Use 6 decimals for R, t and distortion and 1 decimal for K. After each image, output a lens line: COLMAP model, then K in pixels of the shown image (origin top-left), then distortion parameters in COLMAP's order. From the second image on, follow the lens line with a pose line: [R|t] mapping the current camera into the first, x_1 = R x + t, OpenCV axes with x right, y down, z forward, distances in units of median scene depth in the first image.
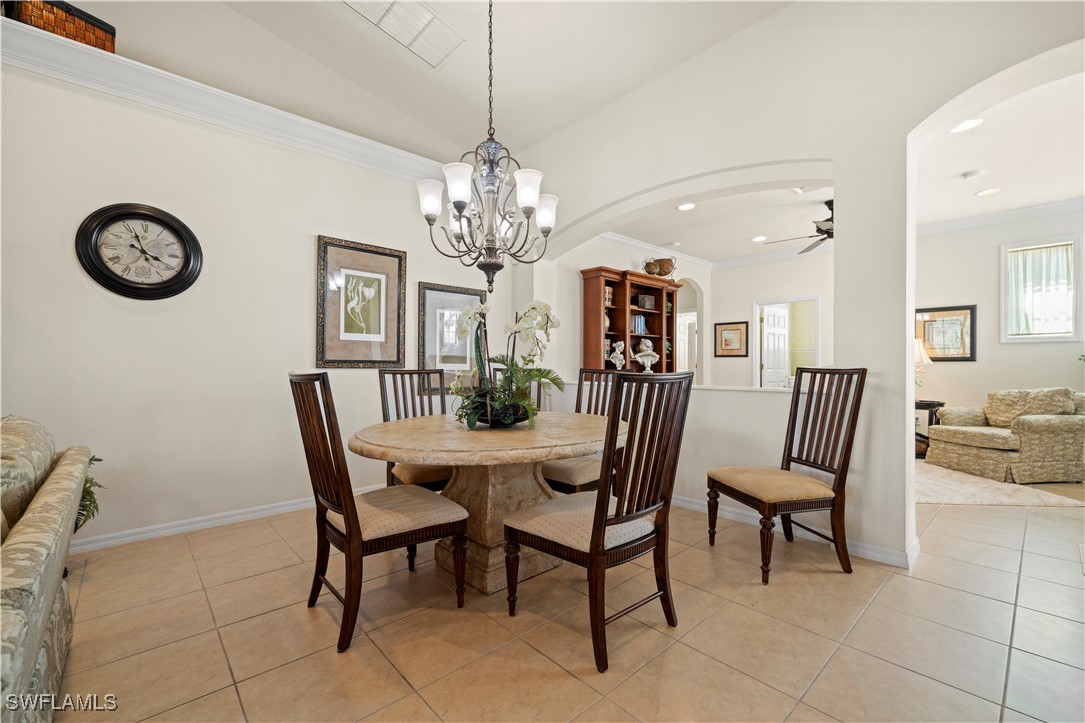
lens RADIAL K [[454.1, 0, 545.7], [0, 454.1, 364.9], [0, 0, 1]] dist [-0.000118, -0.000171]
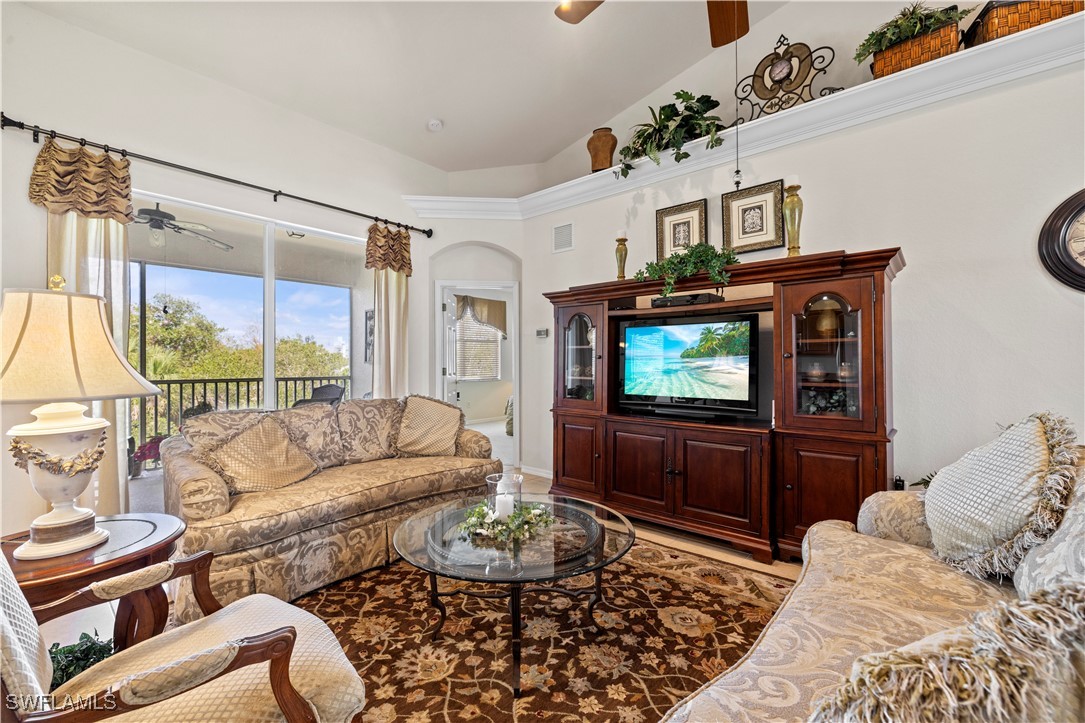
lens RADIAL K [[455.5, 0, 542.3], [0, 455.5, 359.0], [0, 0, 1]] dist [0.001204, 0.000232]
pose [[0.121747, -0.008529, -0.992524, -0.137058], [0.003695, 0.999960, -0.008139, -0.019484], [0.992554, -0.002677, 0.121774, -0.056726]]
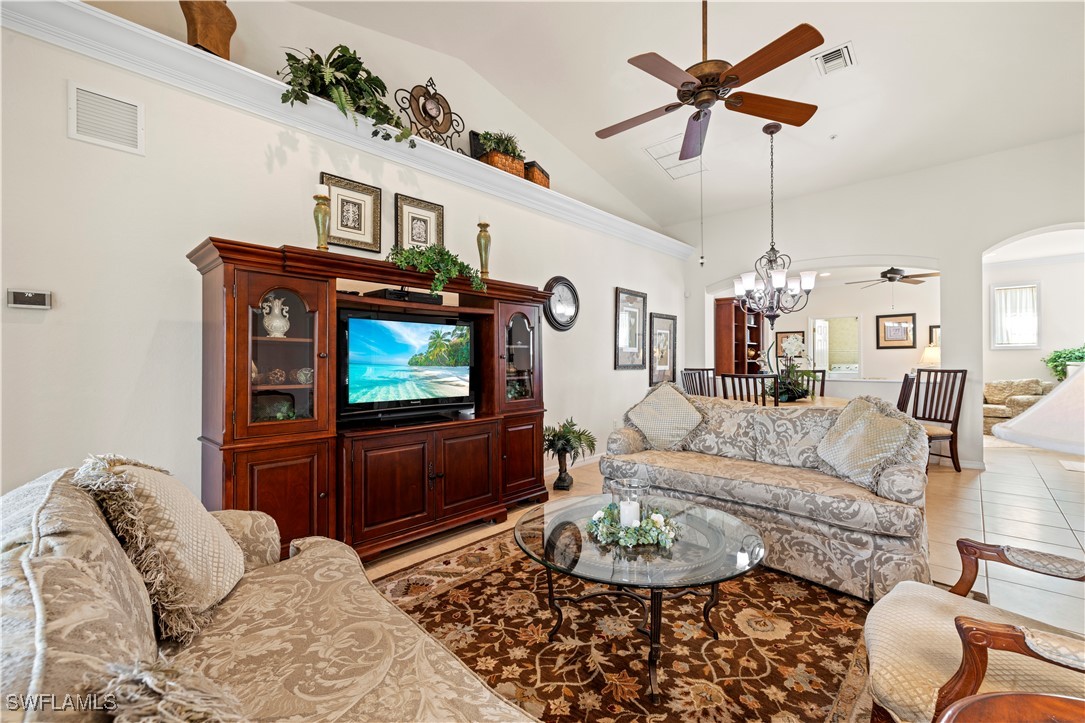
lens RADIAL K [[455.5, 0, 542.3], [0, 455.5, 359.0], [0, 0, 1]] dist [0.001204, 0.000232]
pose [[0.996684, -0.003818, 0.081276, -0.649593], [0.003877, 0.999992, -0.000568, -0.023058], [-0.081273, 0.000881, 0.996691, -0.419263]]
